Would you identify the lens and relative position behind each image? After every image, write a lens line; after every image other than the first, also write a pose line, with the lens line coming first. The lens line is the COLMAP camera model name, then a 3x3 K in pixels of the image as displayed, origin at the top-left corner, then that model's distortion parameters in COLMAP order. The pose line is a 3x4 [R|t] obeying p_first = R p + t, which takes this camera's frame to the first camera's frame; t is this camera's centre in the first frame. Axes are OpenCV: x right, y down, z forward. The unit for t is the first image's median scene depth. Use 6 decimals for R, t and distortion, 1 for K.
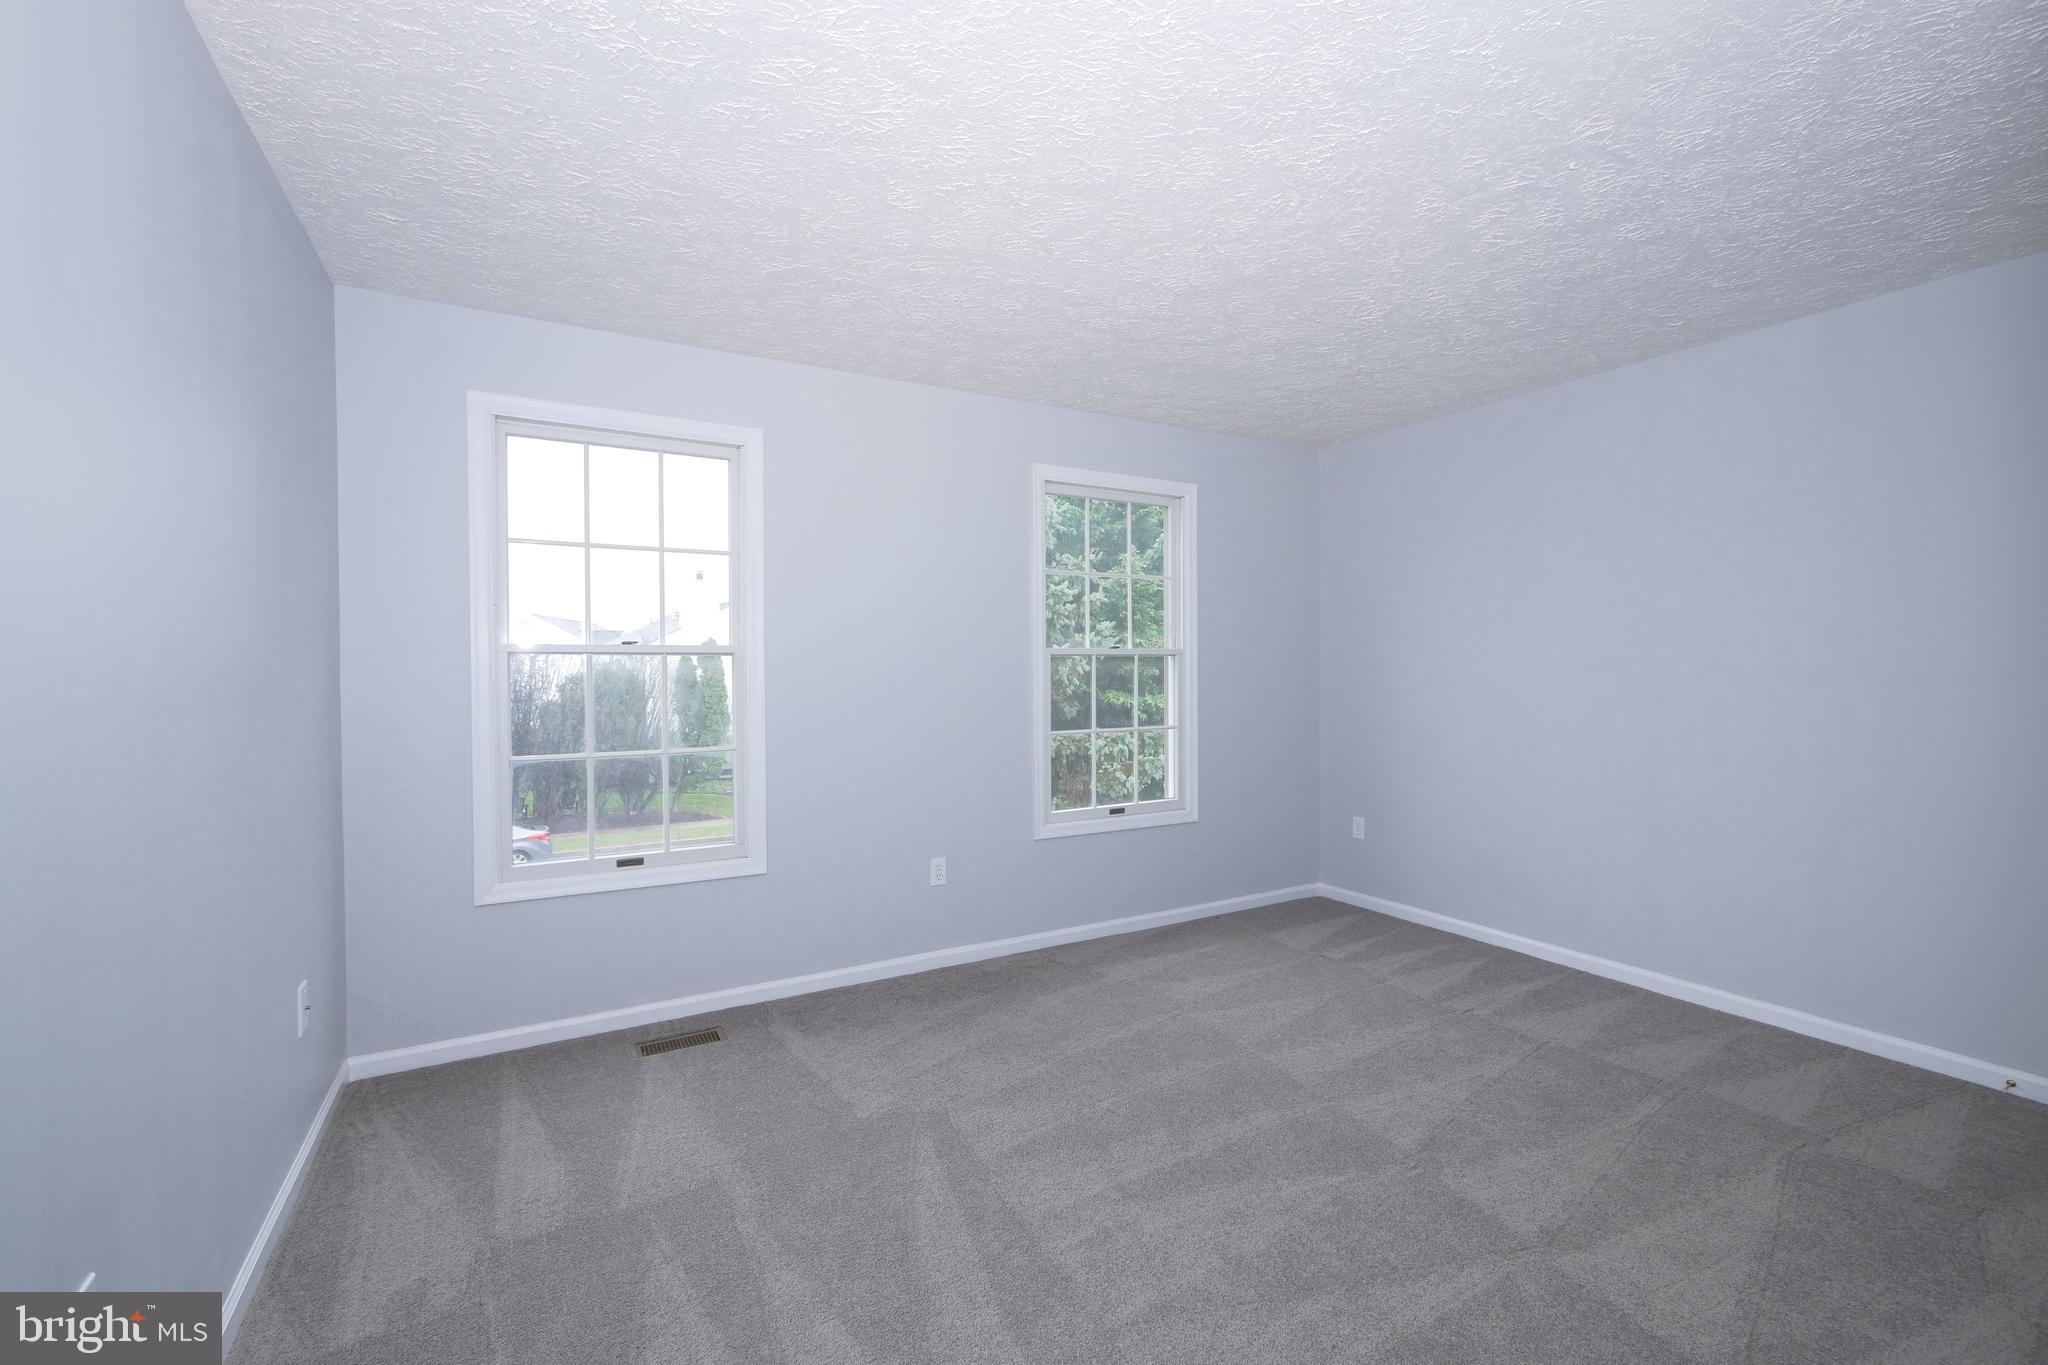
lens RADIAL K [[860.7, 0, 1098.3], [0, 860.7, 673.3], [0, 0, 1]] dist [-0.006846, 0.000805]
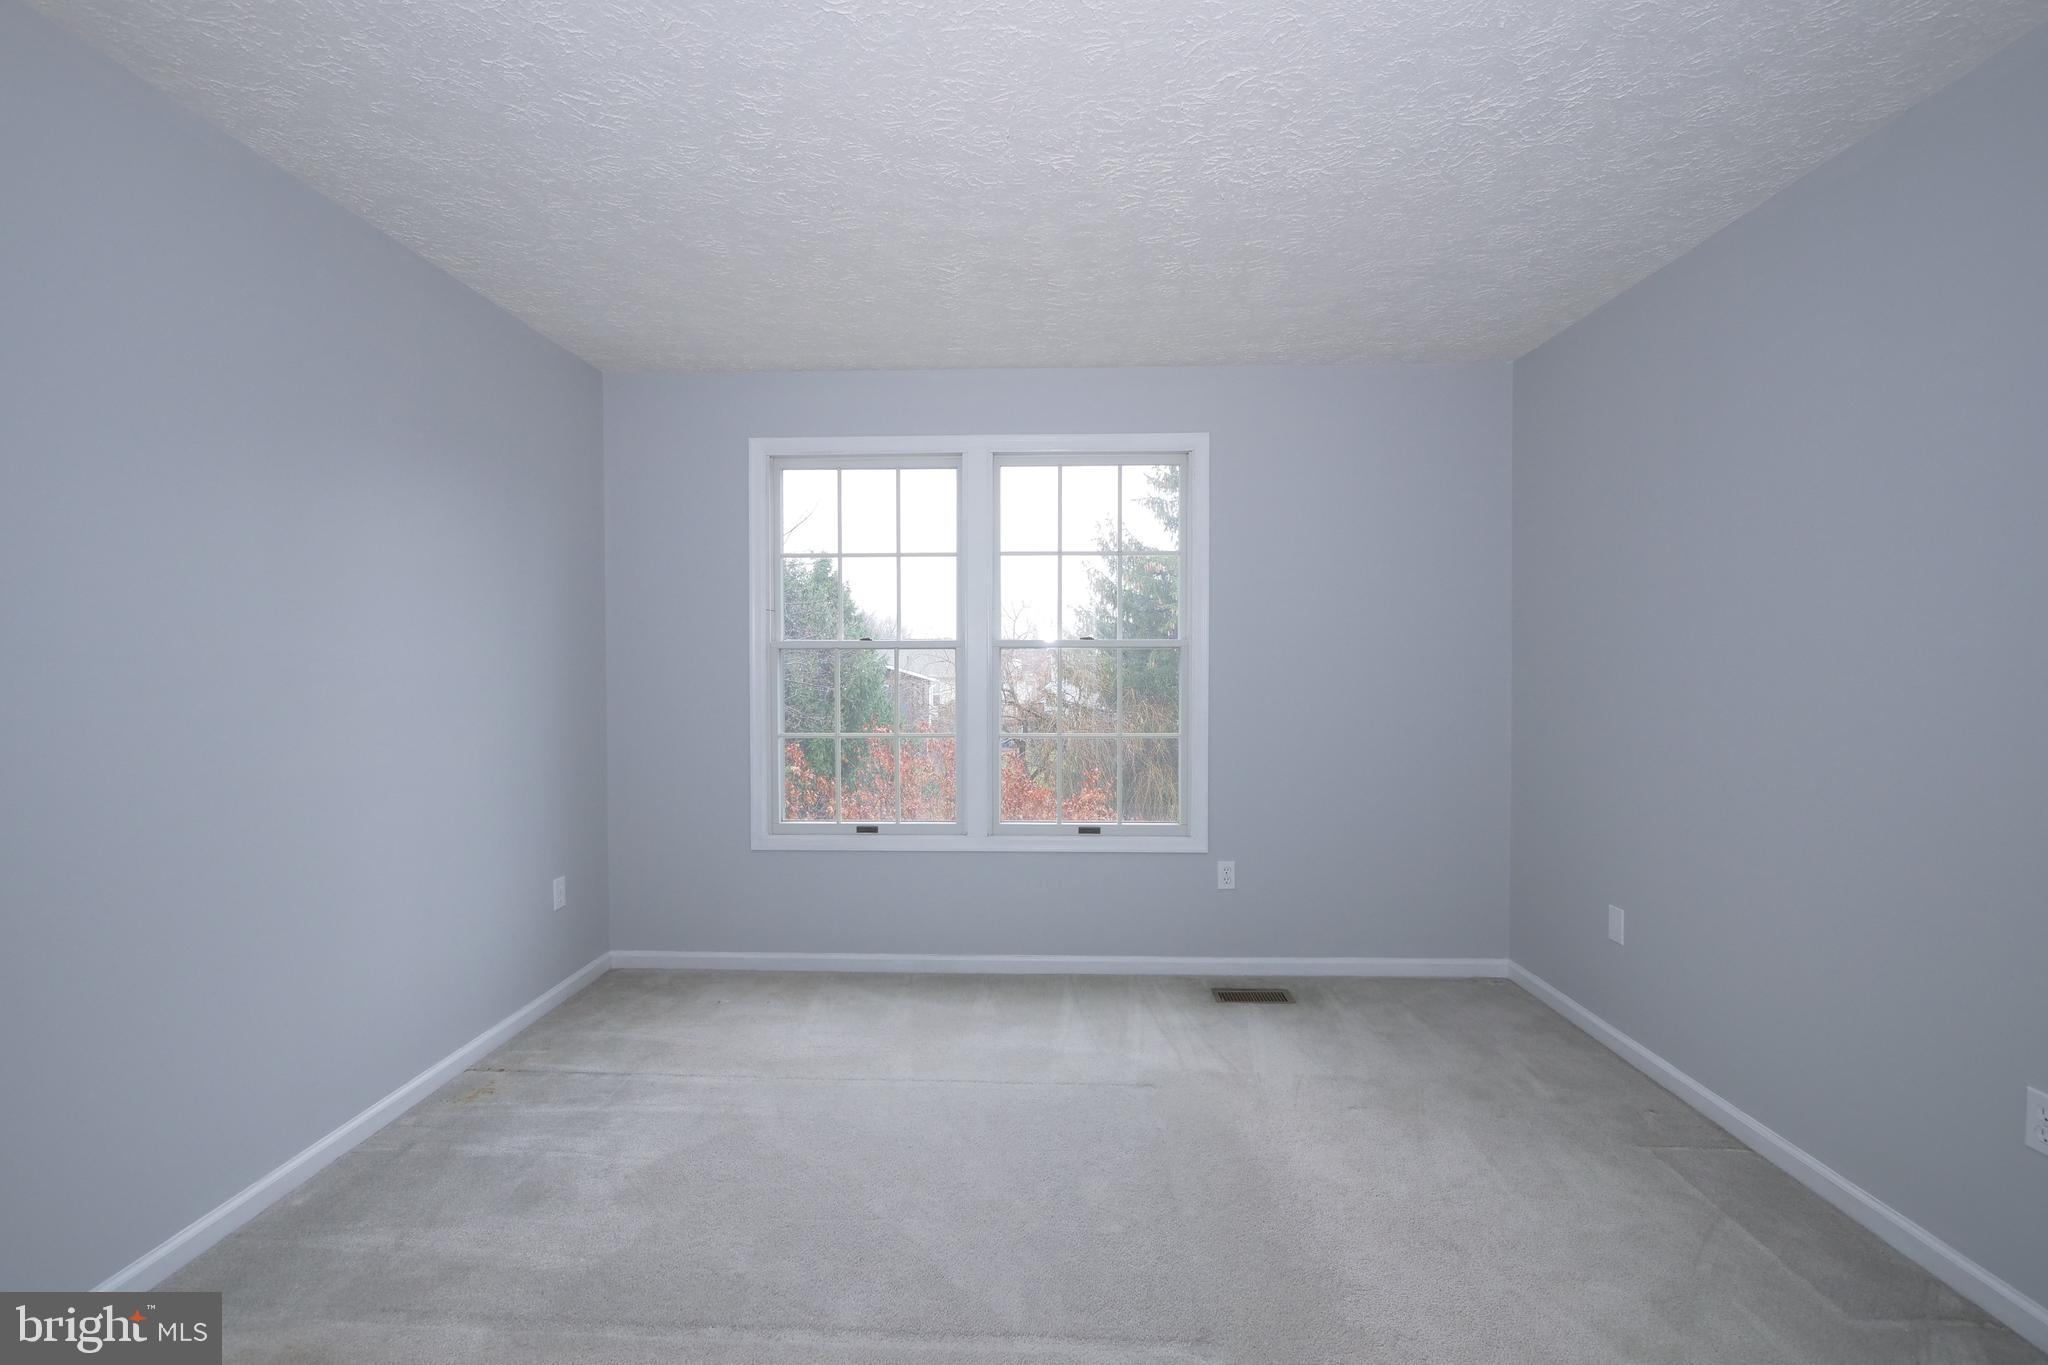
lens RADIAL K [[860.7, 0, 1027.2], [0, 860.7, 676.1], [0, 0, 1]] dist [-0.006846, 0.000805]
pose [[0.834005, 0.011901, -0.551629, 0.246180], [-0.004878, 0.999887, 0.014197, -0.002387], [0.551736, -0.009149, 0.833969, 0.144048]]
